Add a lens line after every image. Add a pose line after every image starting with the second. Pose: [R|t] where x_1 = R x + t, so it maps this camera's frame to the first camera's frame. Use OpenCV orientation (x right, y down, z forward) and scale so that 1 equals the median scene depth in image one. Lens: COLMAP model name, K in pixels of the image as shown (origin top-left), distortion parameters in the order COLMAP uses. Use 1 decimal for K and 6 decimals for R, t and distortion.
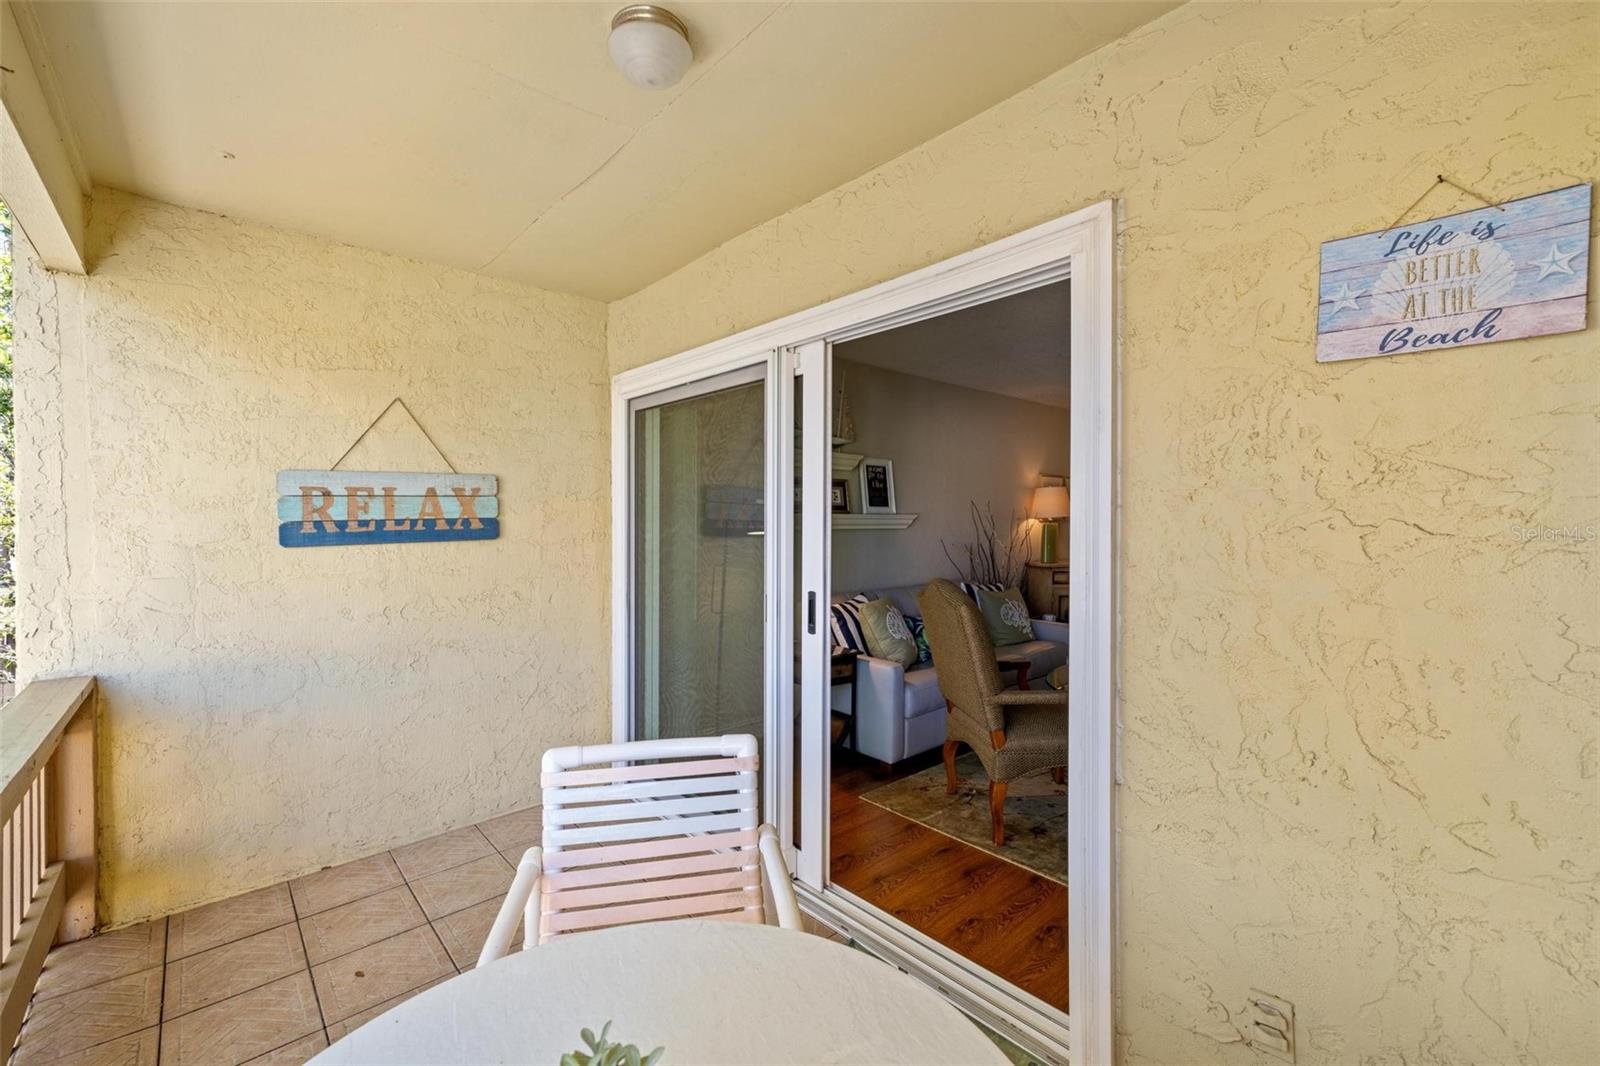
lens RADIAL K [[670.2, 0, 797.0], [0, 670.2, 530.0], [0, 0, 1]] dist [-0.000827, 0.000250]
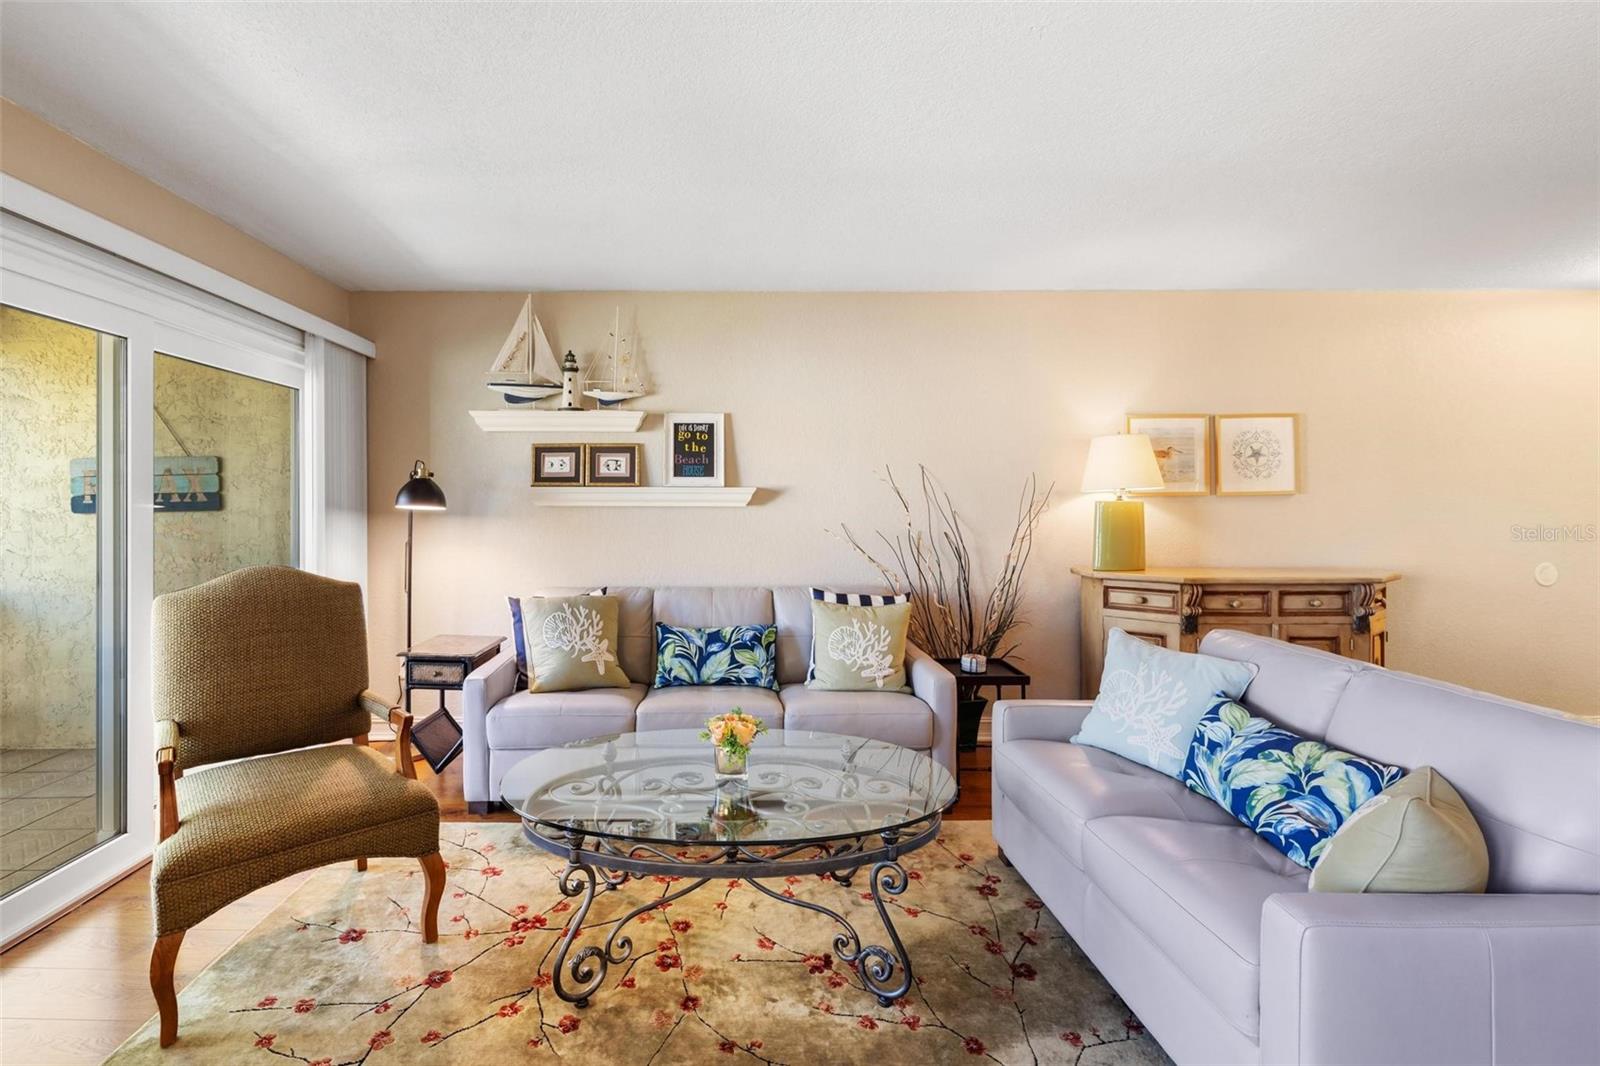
lens RADIAL K [[731.7, 0, 718.3], [0, 731.7, 505.7], [0, 0, 1]] dist [-0.003308, 0.000121]
pose [[0.746972, 0.008902, -0.664796, 1.087229], [-0.010767, 0.999941, 0.001291, -0.006066], [0.664768, 0.006193, 0.747024, 0.637338]]
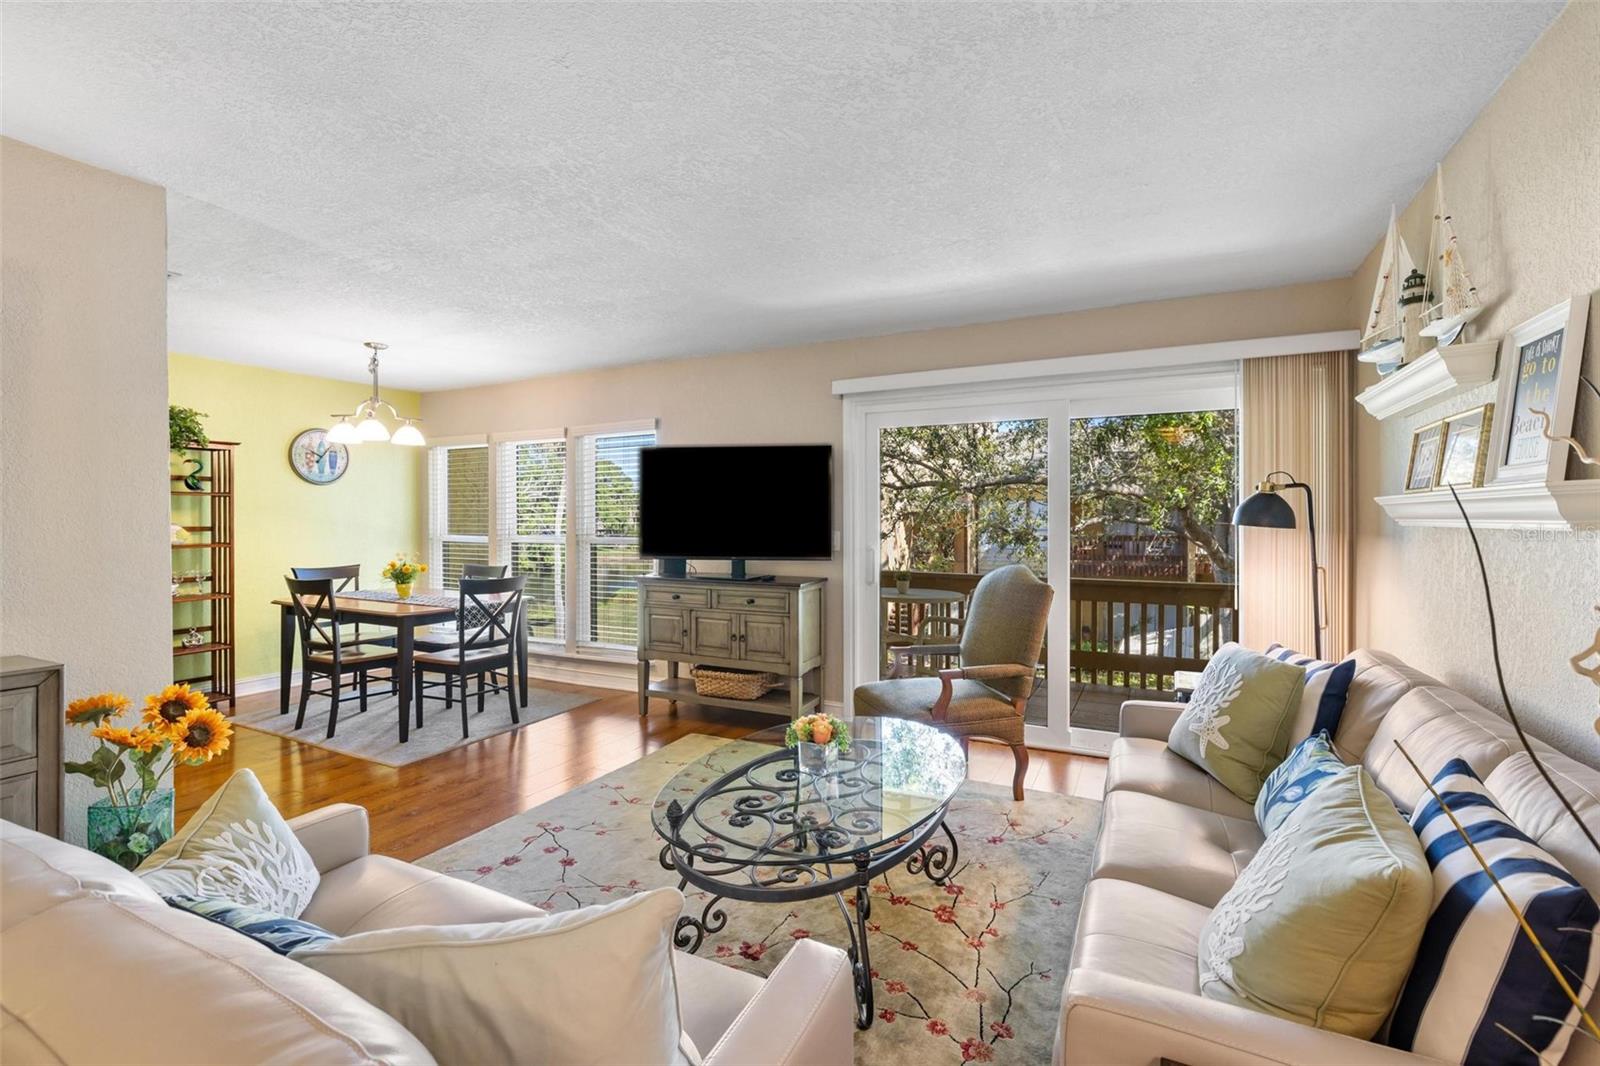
lens RADIAL K [[694.0, 0, 789.9], [0, 694.0, 519.8], [0, 0, 1]] dist [-0.009362, -0.000193]
pose [[-0.930591, 0.006712, -0.365998, 0.923341], [0.003889, 0.999957, 0.008450, -0.016327], [0.366039, 0.006441, -0.930577, 1.864839]]
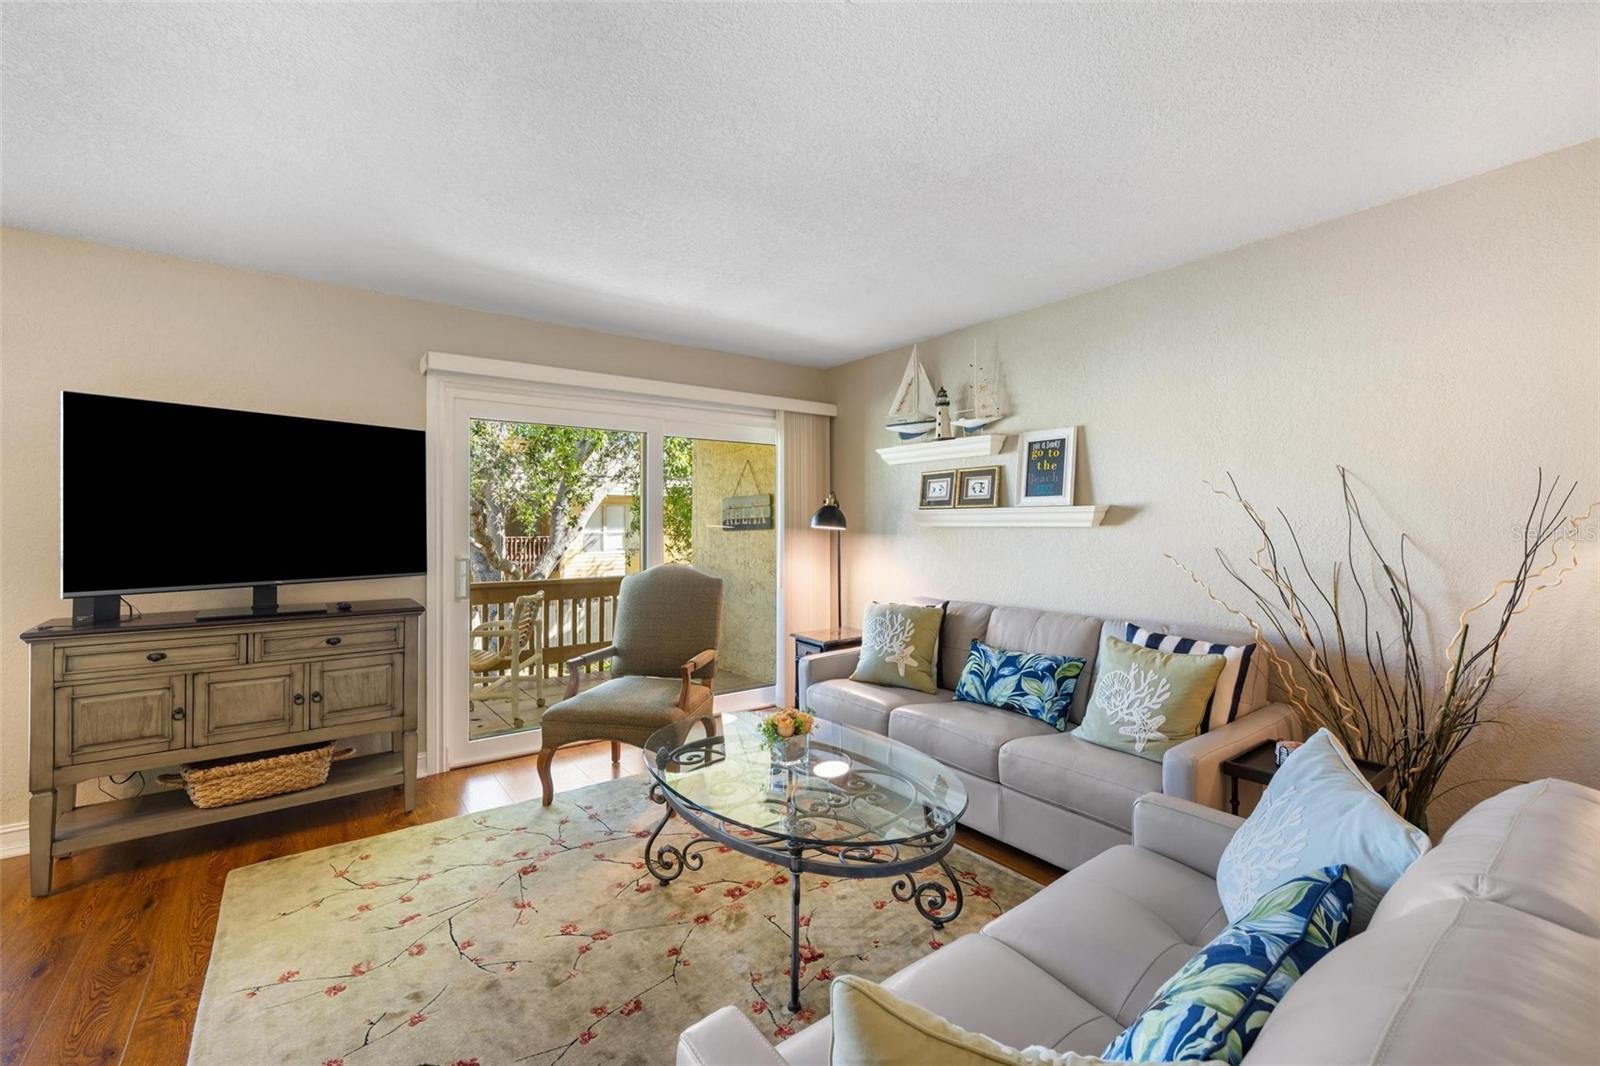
lens RADIAL K [[670.2, 0, 796.6], [0, 670.2, 520.8], [0, 0, 1]] dist [-0.000827, 0.000250]
pose [[-0.090005, 0.001332, -0.995940, 1.372249], [-0.002761, 0.999995, 0.001587, -0.013076], [0.995937, 0.002893, -0.090001, 1.258698]]
